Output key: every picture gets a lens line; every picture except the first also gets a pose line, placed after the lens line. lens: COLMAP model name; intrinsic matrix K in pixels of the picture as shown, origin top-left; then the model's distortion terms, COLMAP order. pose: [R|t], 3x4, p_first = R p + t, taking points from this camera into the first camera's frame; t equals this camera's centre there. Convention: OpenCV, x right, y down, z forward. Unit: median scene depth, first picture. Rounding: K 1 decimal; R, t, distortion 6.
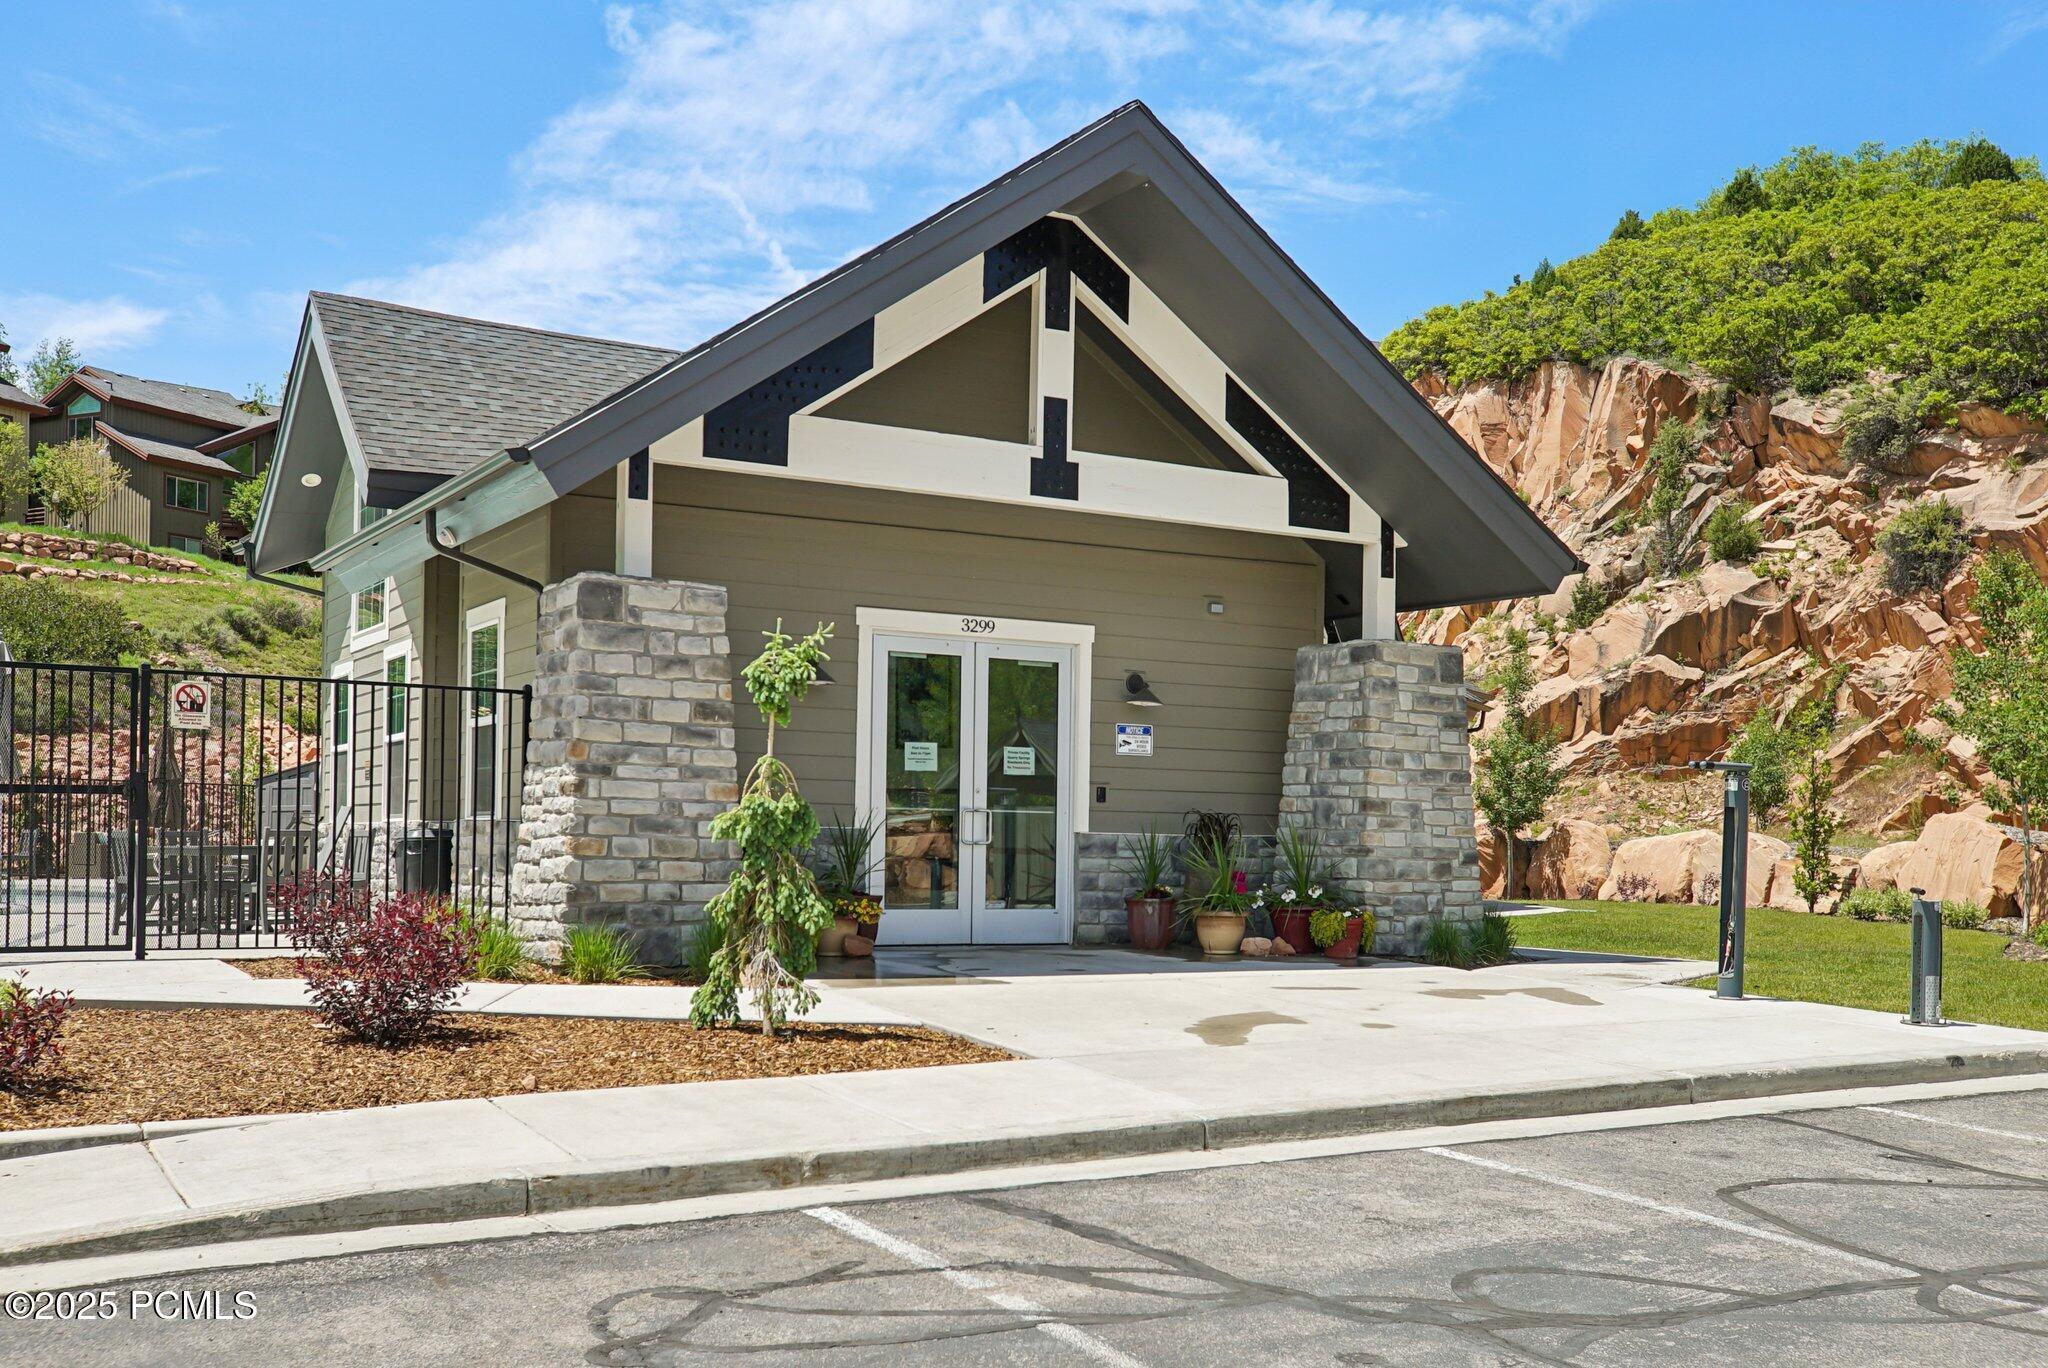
lens RADIAL K [[2073.3, 0, 1024.0], [0, 2073.3, 684.0], [0, 0, 1]] dist [0.006536, 0.002351]
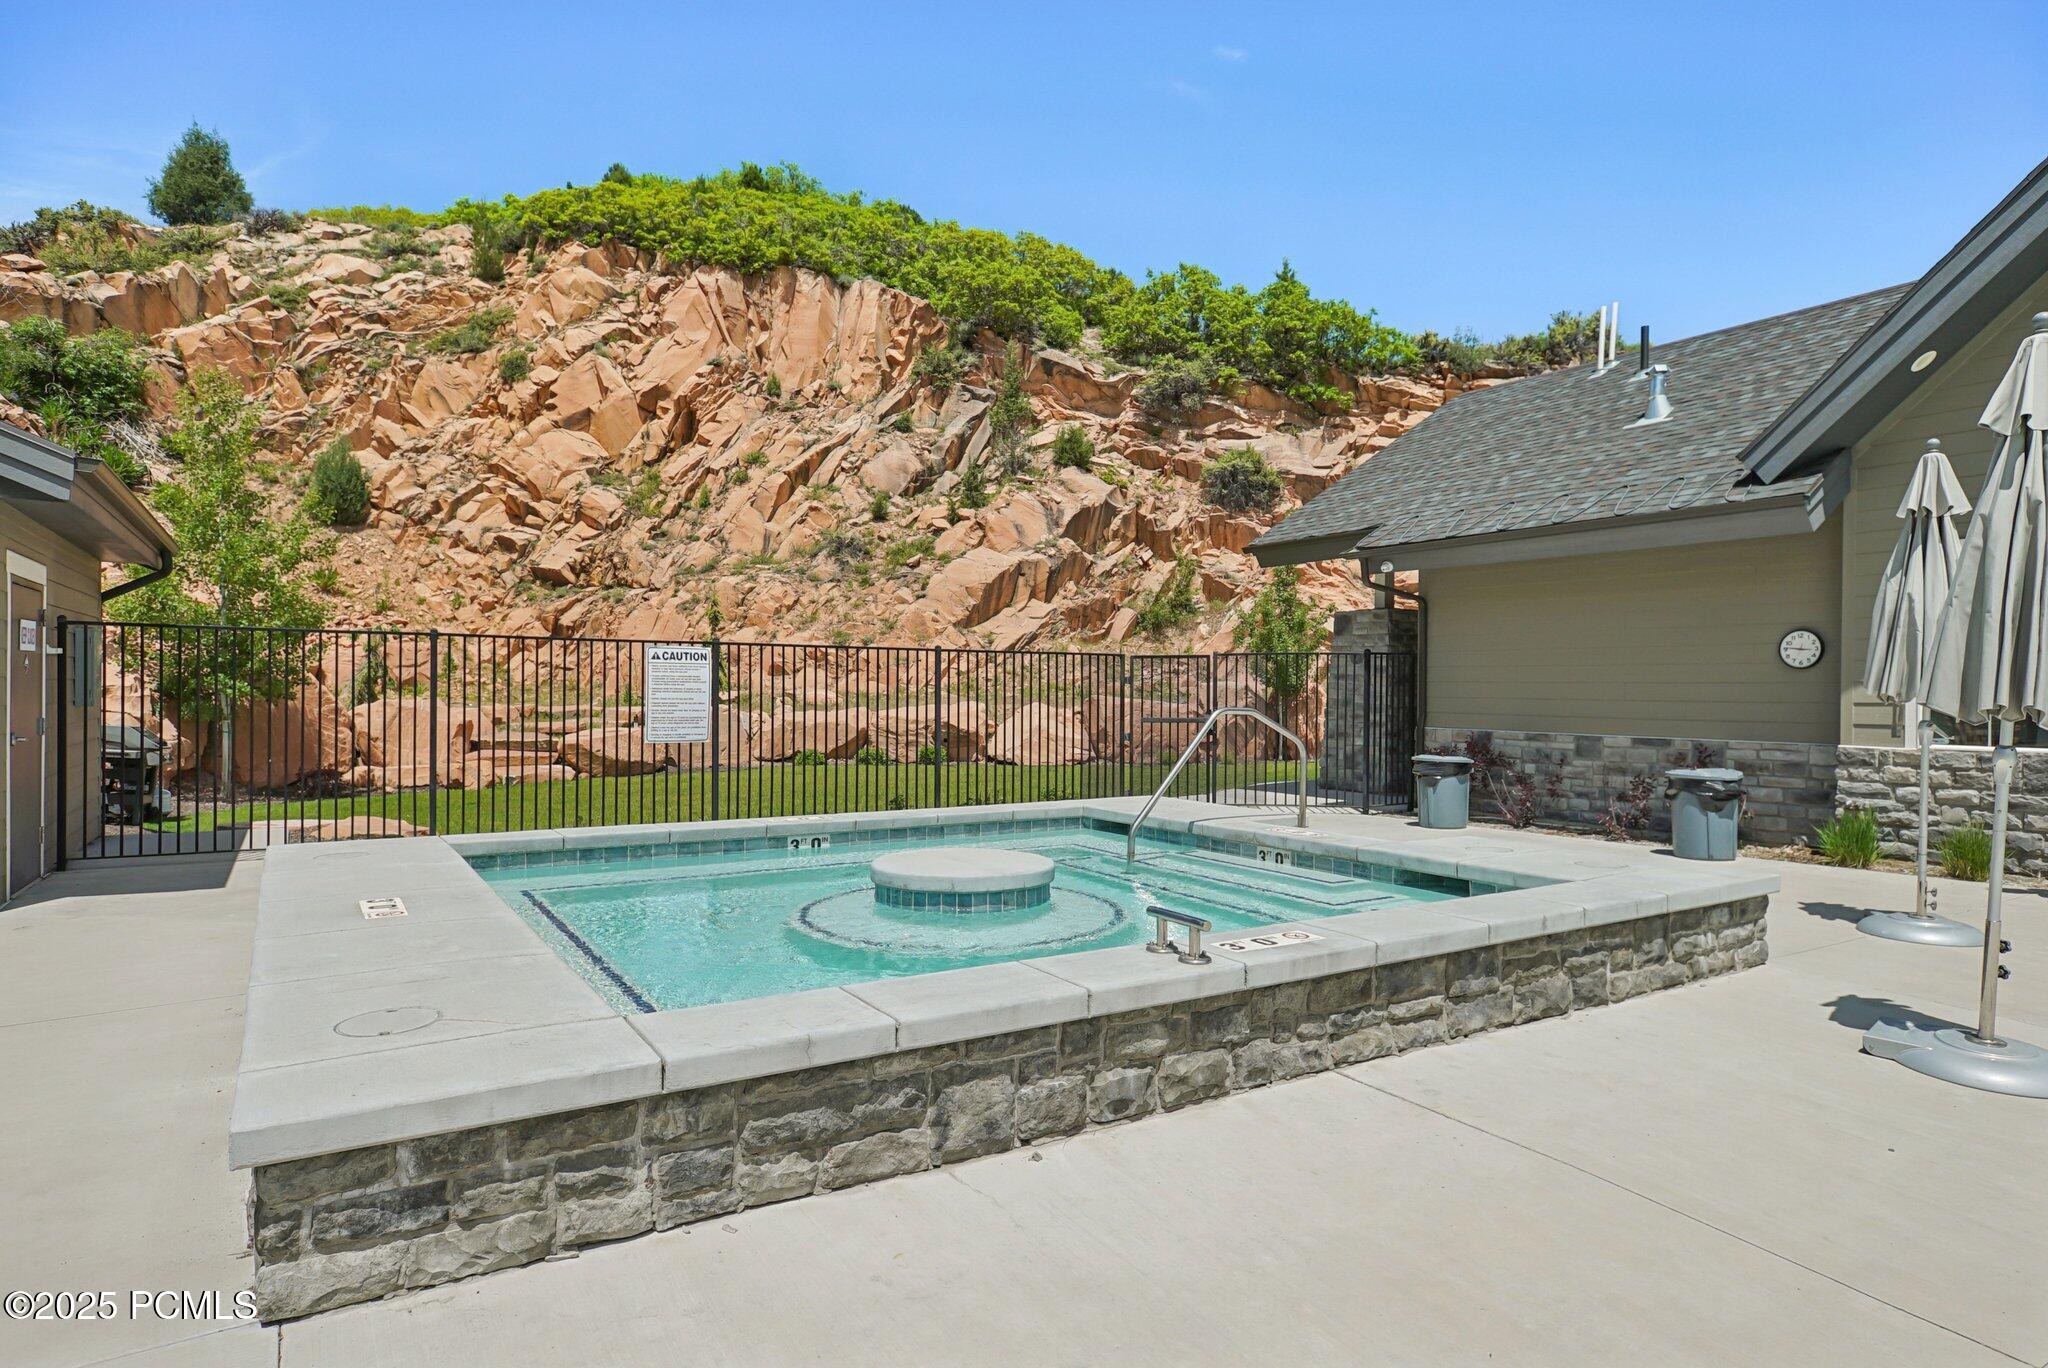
lens RADIAL K [[1164.0, 0, 1024.0], [0, 1164.0, 684.0], [0, 0, 1]] dist [0.000677, 0.000053]
pose [[0.491262, -0.016996, 0.870846, -0.293320], [-0.066509, 0.996159, 0.056961, 0.033289], [-0.868469, -0.085902, 0.488244, 0.681776]]
